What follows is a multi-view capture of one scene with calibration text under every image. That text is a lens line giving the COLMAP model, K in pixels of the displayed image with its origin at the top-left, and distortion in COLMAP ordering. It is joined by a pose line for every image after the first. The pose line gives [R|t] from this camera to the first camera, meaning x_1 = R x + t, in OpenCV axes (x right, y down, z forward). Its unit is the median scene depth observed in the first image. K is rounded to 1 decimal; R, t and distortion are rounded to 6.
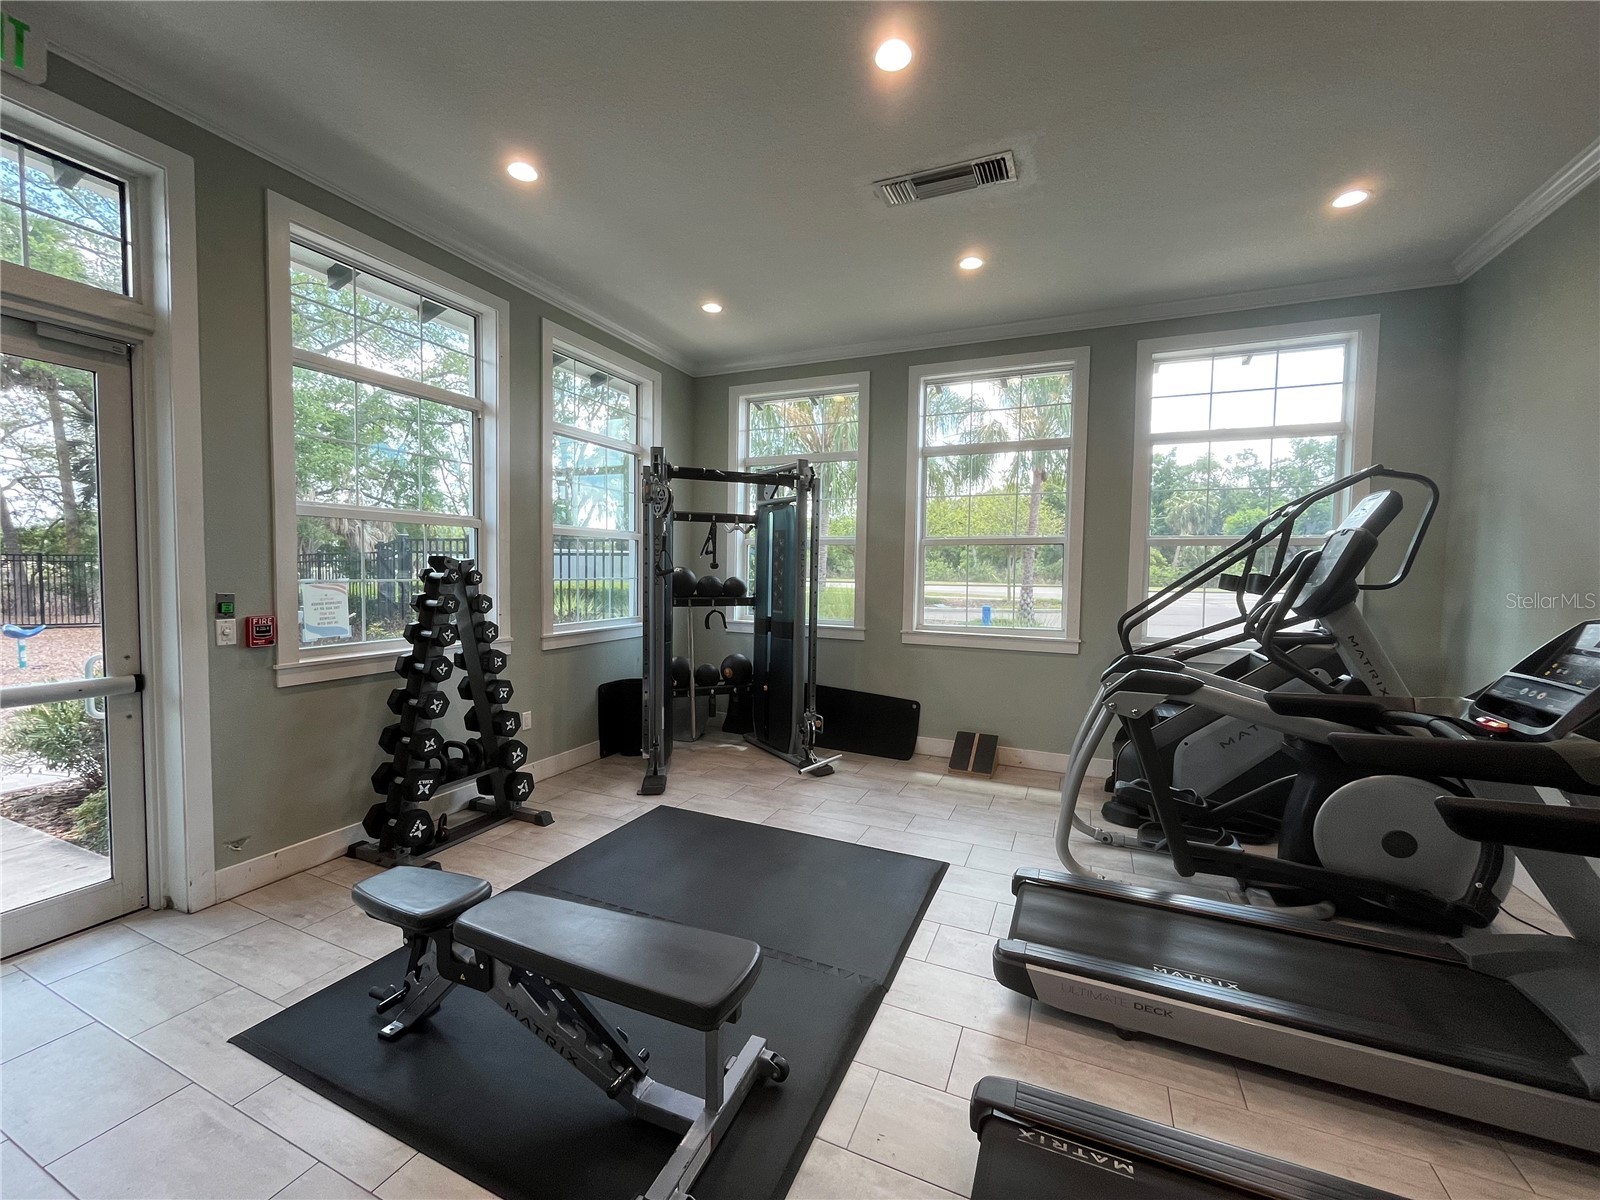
lens RADIAL K [[634.9, 0, 804.3], [0, 634.9, 606.5], [0, 0, 1]] dist [-0.000830, -0.000017]
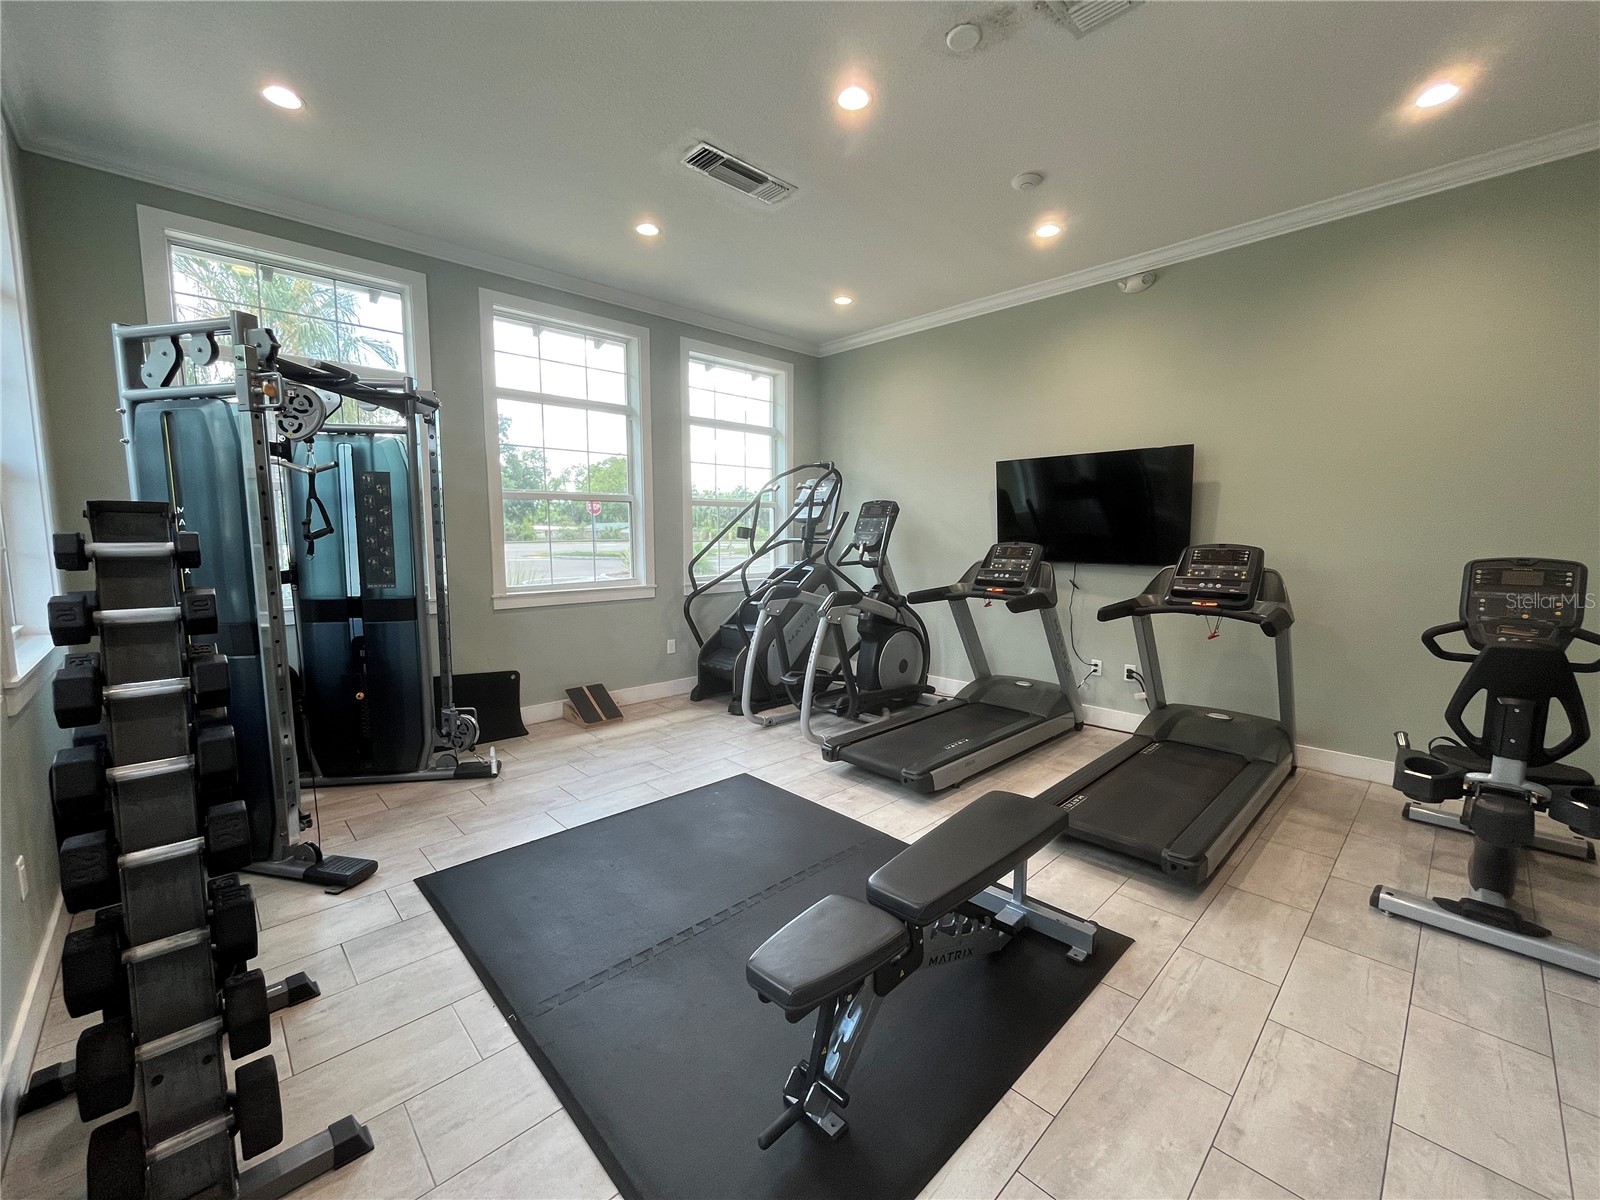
lens RADIAL K [[649.1, 0, 797.6], [0, 649.1, 602.1], [0, 0, 1]] dist [-0.002519, -0.000264]
pose [[0.387504, -0.121558, 0.913818, -0.595306], [0.051351, 0.992575, 0.110259, -0.036684], [-0.920437, 0.004200, 0.390869, 0.302970]]
